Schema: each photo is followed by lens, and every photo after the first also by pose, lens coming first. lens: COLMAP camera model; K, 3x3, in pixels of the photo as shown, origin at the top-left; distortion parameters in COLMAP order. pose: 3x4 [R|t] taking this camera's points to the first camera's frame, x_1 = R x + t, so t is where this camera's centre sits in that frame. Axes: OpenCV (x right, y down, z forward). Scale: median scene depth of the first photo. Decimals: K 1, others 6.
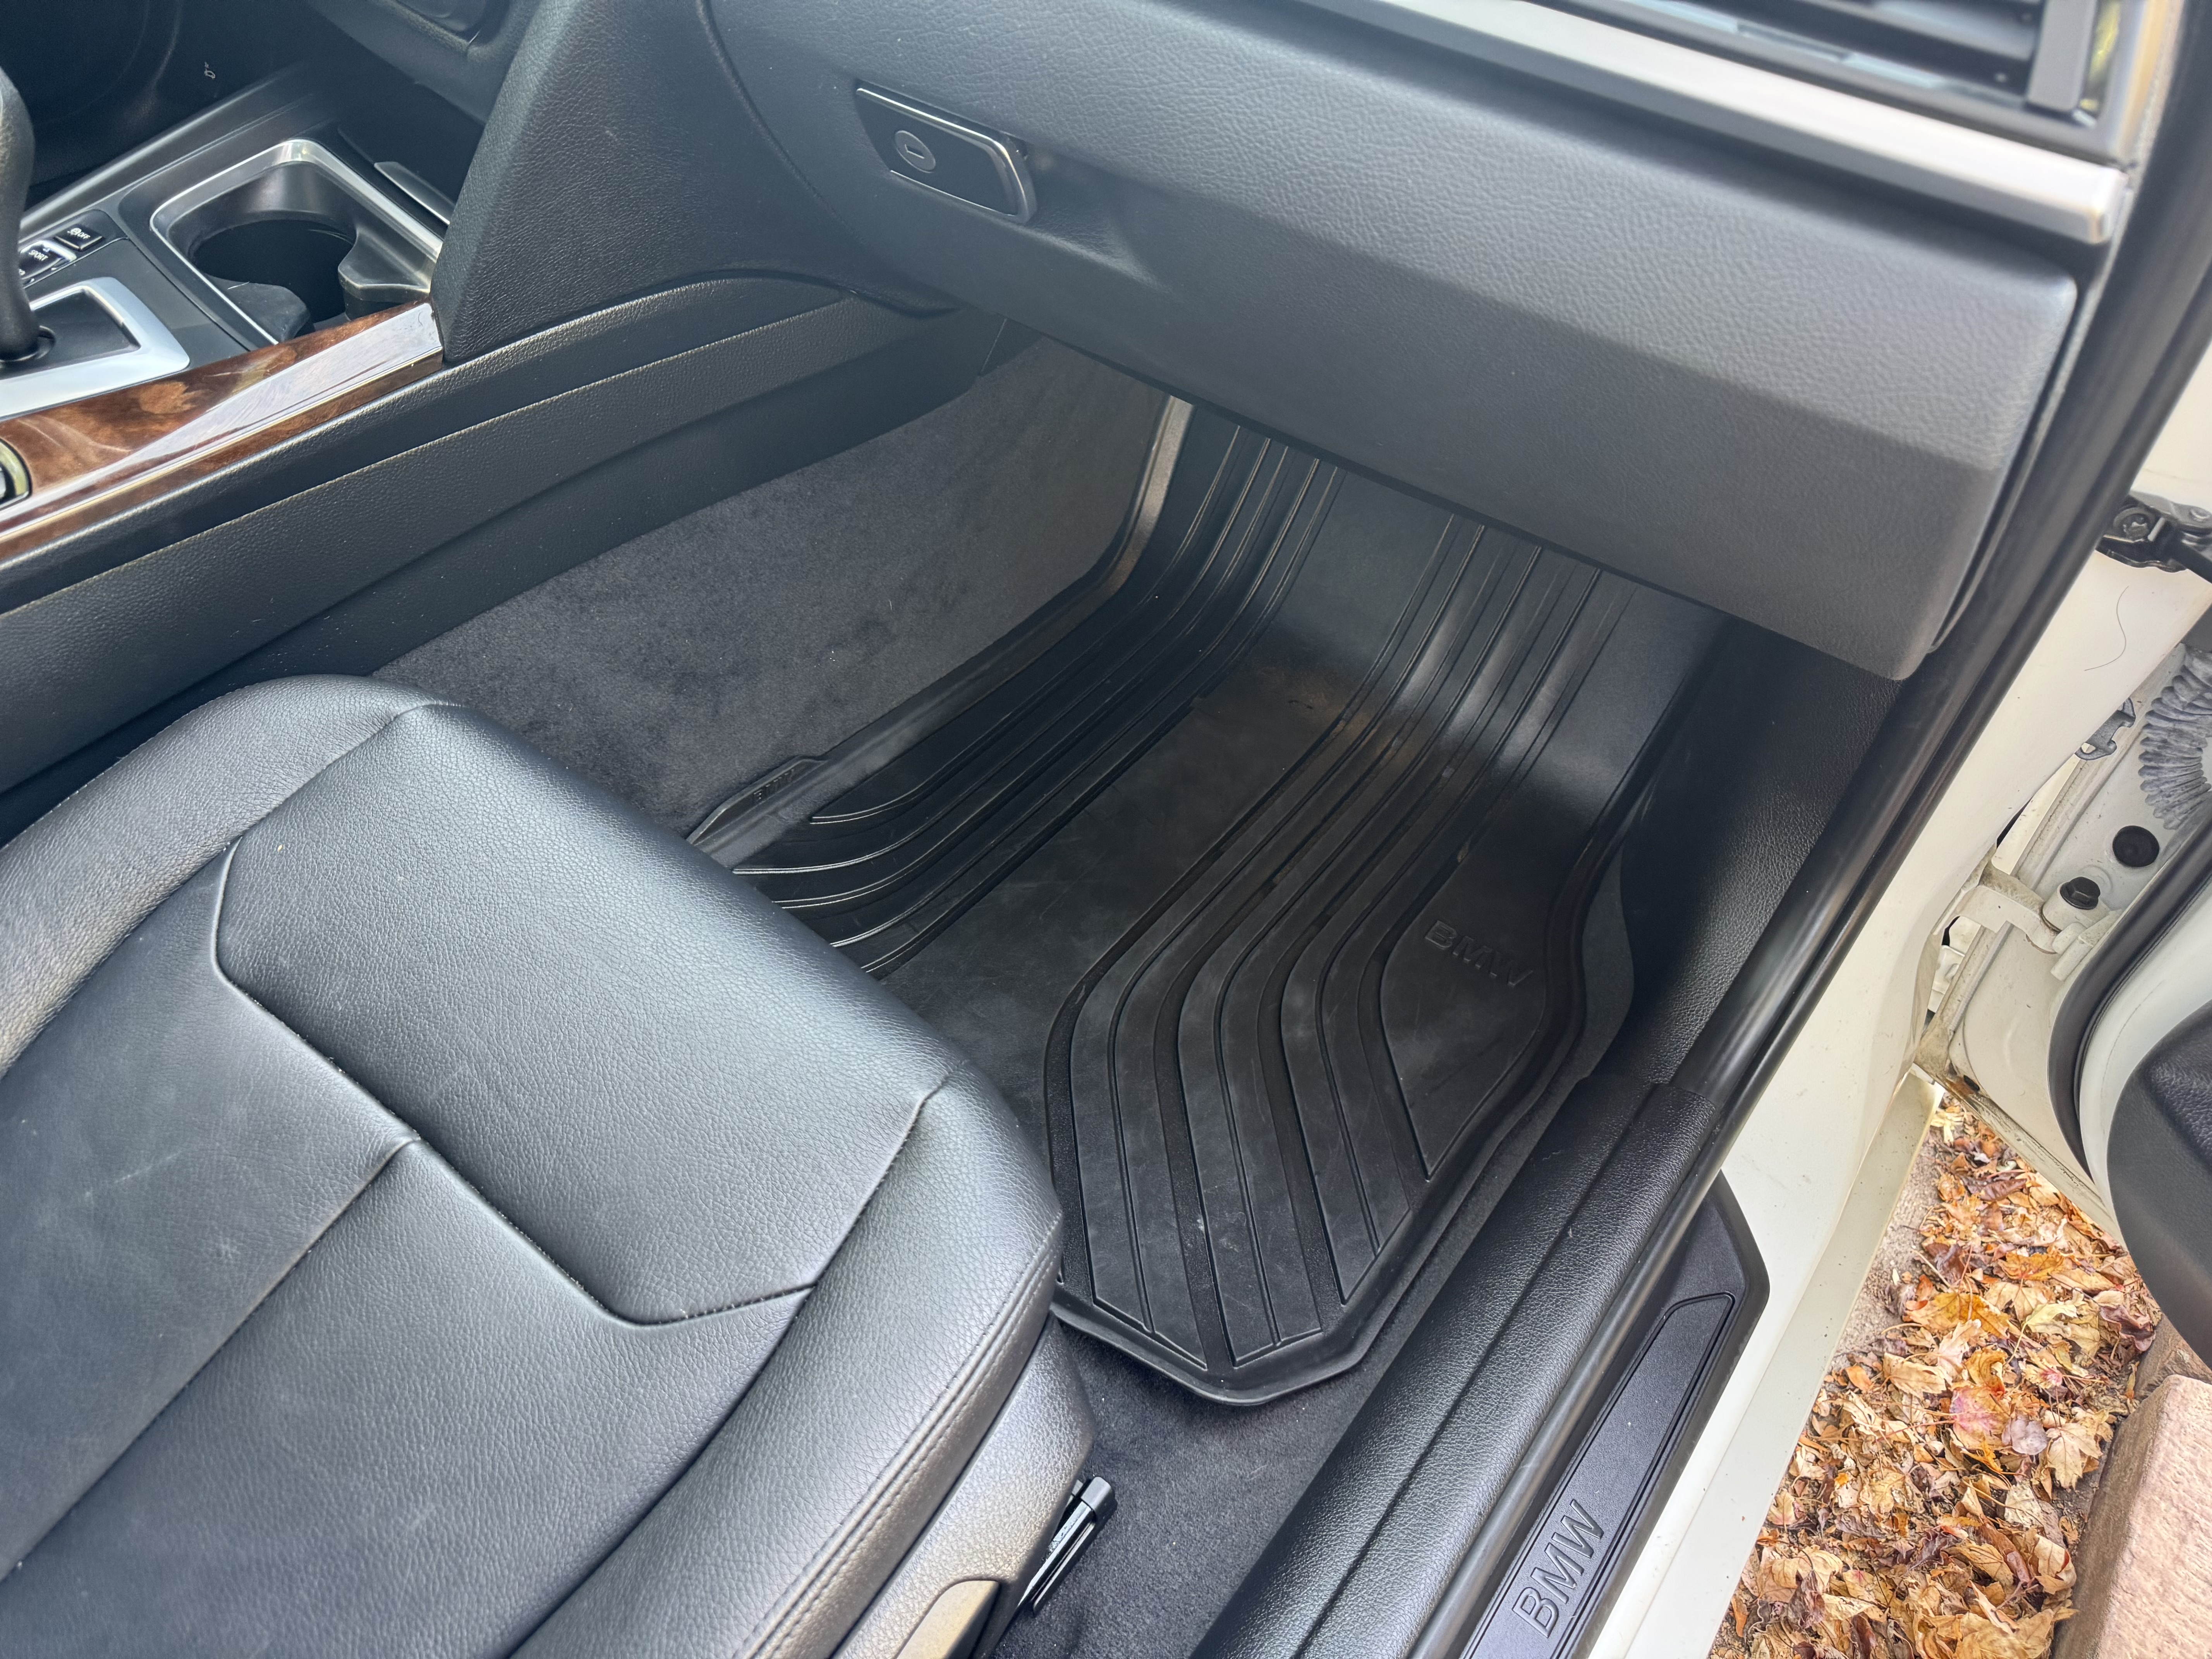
lens RADIAL K [[1657.7, 0, 1114.0], [0, 1657.7, 805.2], [0, 0, 1]] dist [0.044685, -0.068532]
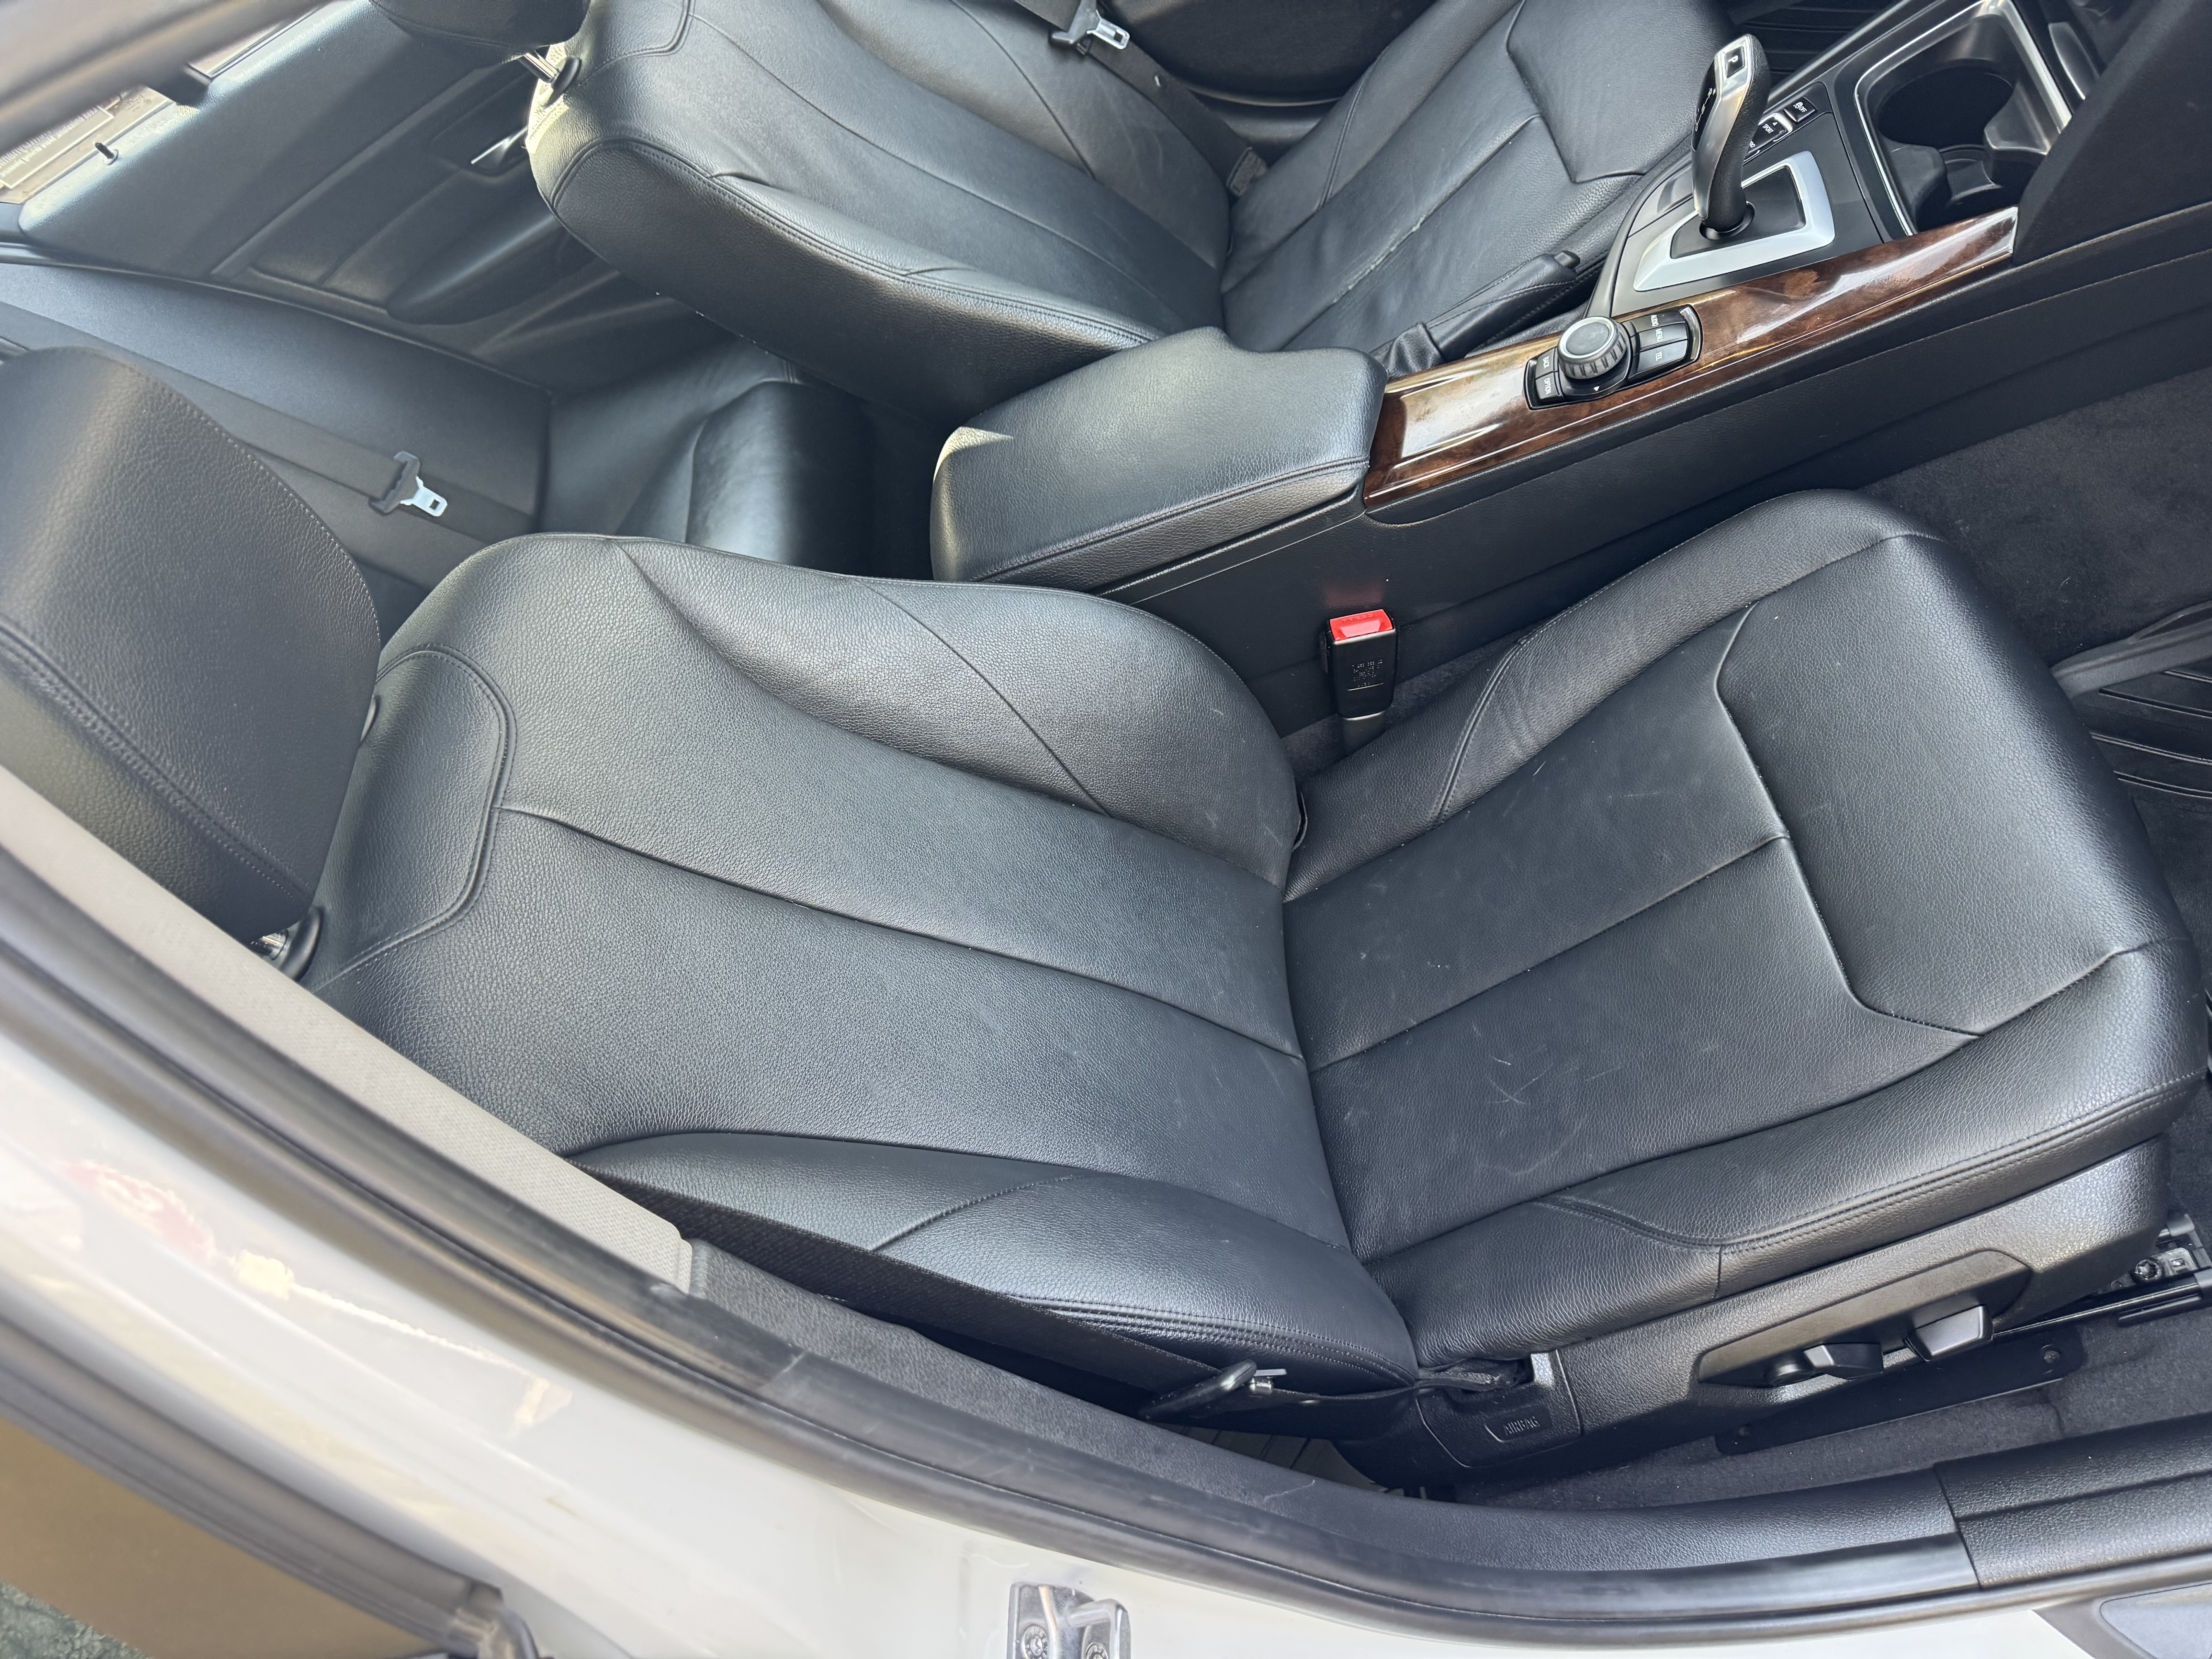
lens RADIAL K [[1657.7, 0, 1114.0], [0, 1657.7, 805.2], [0, 0, 1]] dist [0.044685, -0.068532]
pose [[0.583947, 0.368148, -0.723514, 0.329960], [-0.130339, 0.922212, 0.364055, -0.306345], [0.801260, -0.118287, 0.586507, -0.423471]]
